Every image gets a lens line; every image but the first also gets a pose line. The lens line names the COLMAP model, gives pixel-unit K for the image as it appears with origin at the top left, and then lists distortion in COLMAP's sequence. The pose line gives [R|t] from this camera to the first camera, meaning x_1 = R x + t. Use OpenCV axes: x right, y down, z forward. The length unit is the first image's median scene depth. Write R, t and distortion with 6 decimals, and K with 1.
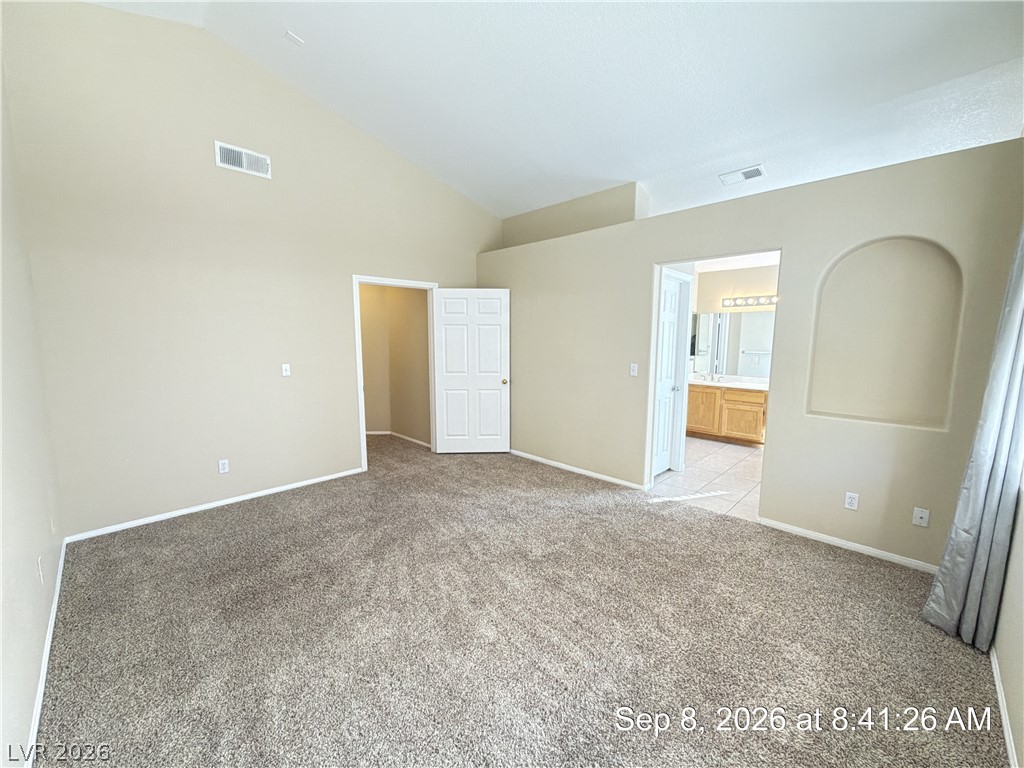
lens RADIAL K [[406.5, 0, 512.3], [0, 406.5, 387.0], [0, 0, 1]] dist [-0.000313, -0.000024]
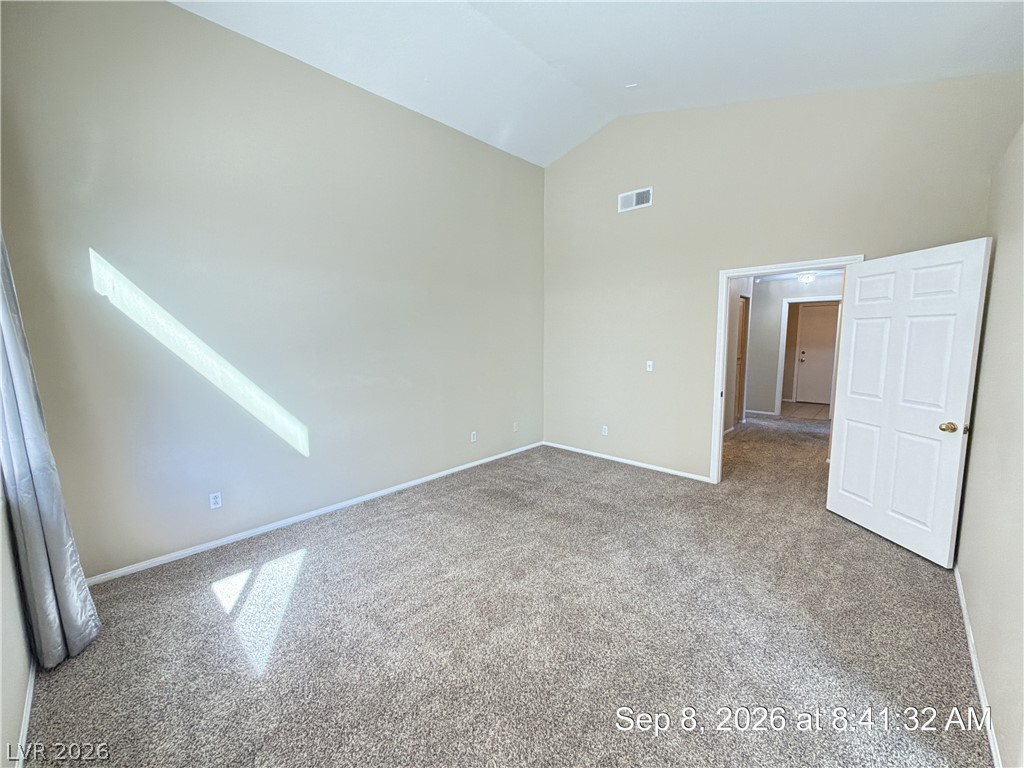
lens RADIAL K [[406.5, 0, 520.5], [0, 406.5, 387.7], [0, 0, 1]] dist [-0.000313, -0.000024]
pose [[0.029930, 0.124414, -0.991779, 0.548798], [-0.118119, 0.985711, 0.120088, -0.070322], [0.992548, 0.113553, 0.044198, 0.537093]]
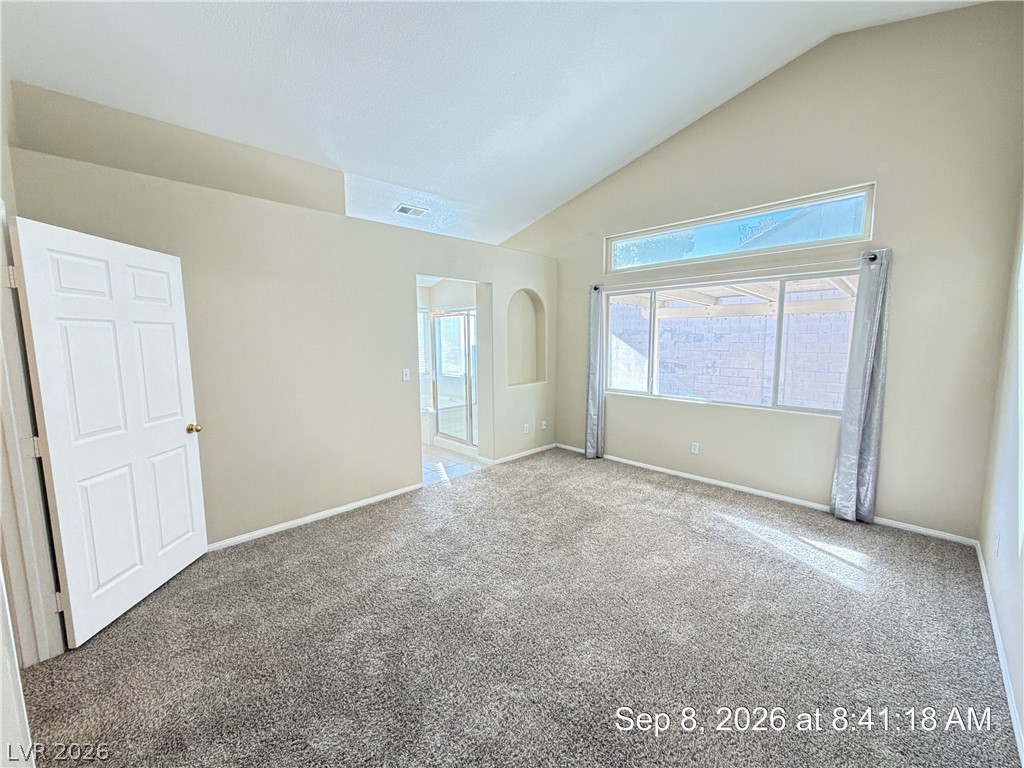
lens RADIAL K [[406.5, 0, 511.5], [0, 406.5, 386.1], [0, 0, 1]] dist [-0.000313, -0.000024]
pose [[0.007449, -0.118170, 0.992965, -0.656423], [0.133897, 0.984169, 0.116118, -0.089356], [-0.990967, 0.132090, 0.023153, 0.671806]]
